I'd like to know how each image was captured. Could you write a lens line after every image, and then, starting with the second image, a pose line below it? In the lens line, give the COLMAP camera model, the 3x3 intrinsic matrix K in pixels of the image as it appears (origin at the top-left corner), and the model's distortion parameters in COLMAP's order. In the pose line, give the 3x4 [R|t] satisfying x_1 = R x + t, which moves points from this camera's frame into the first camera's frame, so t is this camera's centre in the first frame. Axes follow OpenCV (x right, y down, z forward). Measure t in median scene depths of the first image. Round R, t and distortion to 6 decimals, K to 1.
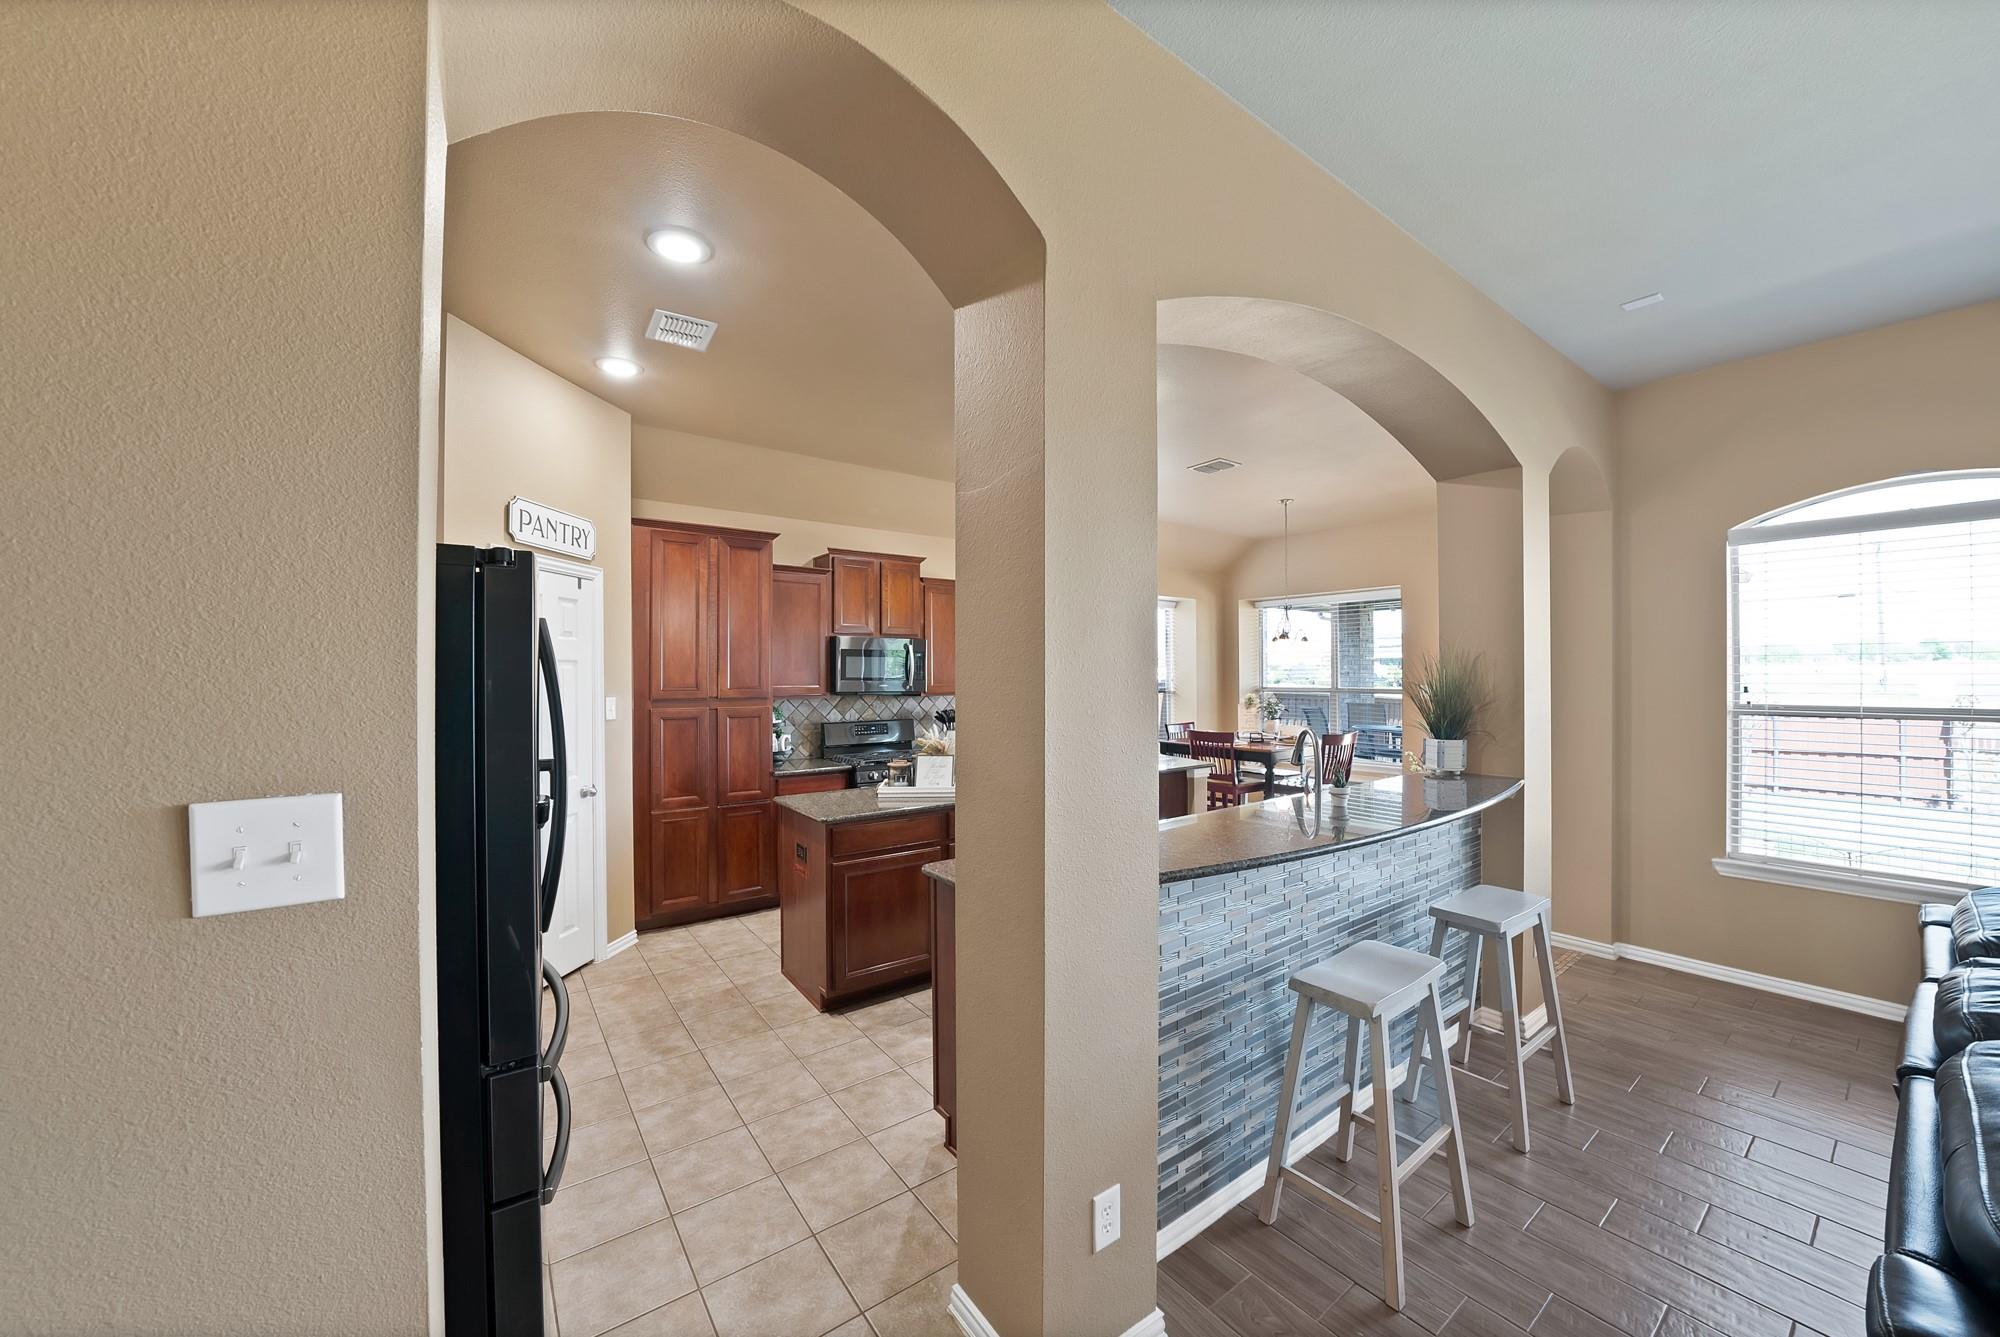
lens RADIAL K [[716.5, 0, 988.4], [0, 716.5, 671.1], [0, 0, 1]] dist [-0.015938, 0.000039]
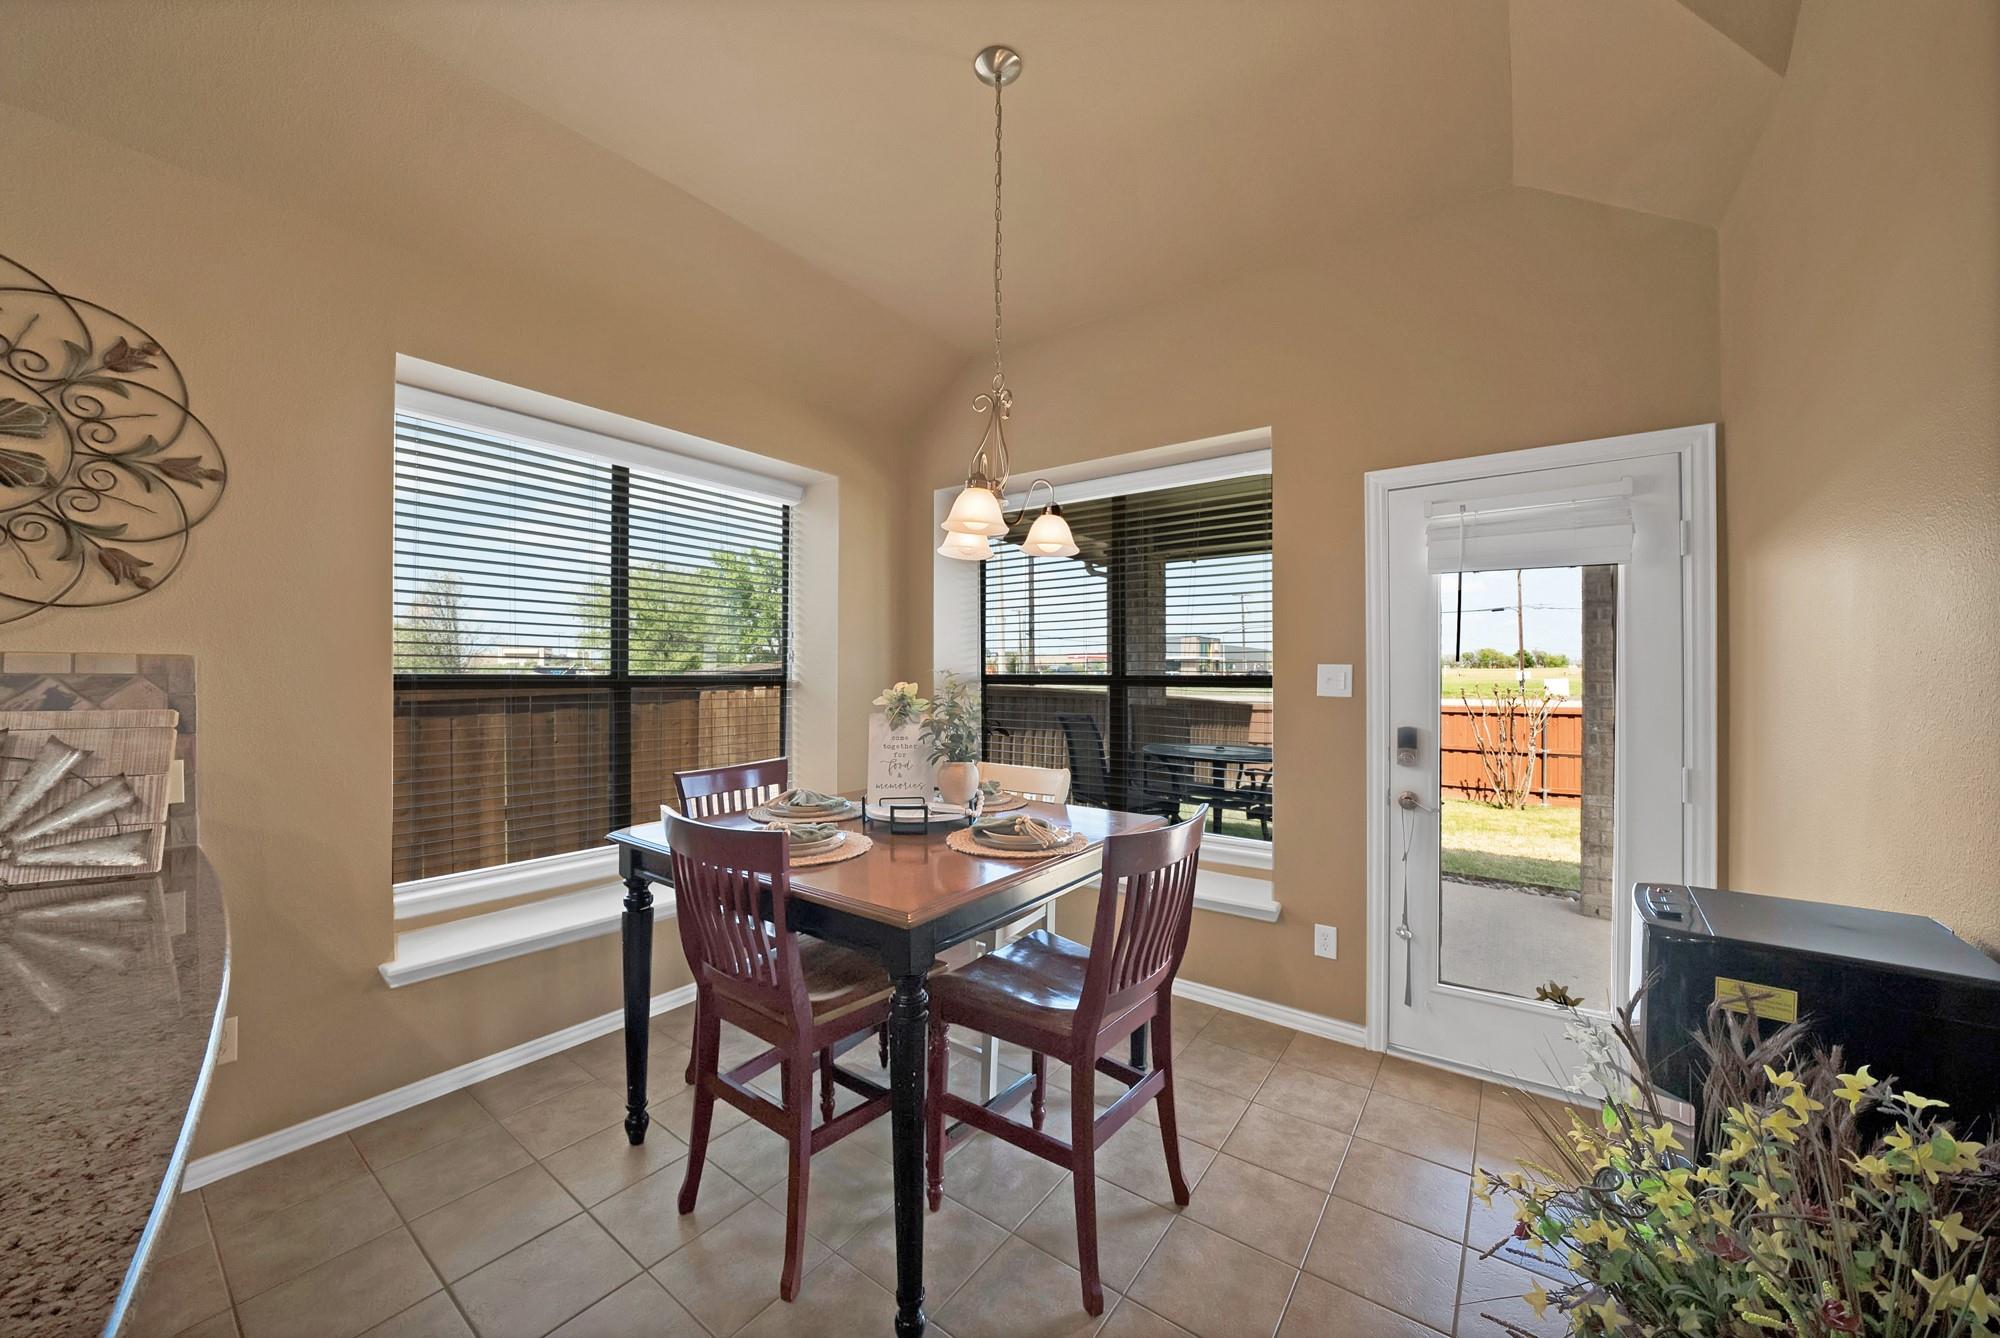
lens RADIAL K [[716.5, 0, 1002.9], [0, 716.5, 672.9], [0, 0, 1]] dist [-0.015938, 0.000039]
pose [[0.951223, 0.012564, 0.308247, 0.244491], [-0.015103, 0.999869, 0.005851, 0.018521], [-0.308133, -0.010221, 0.951288, 0.524284]]
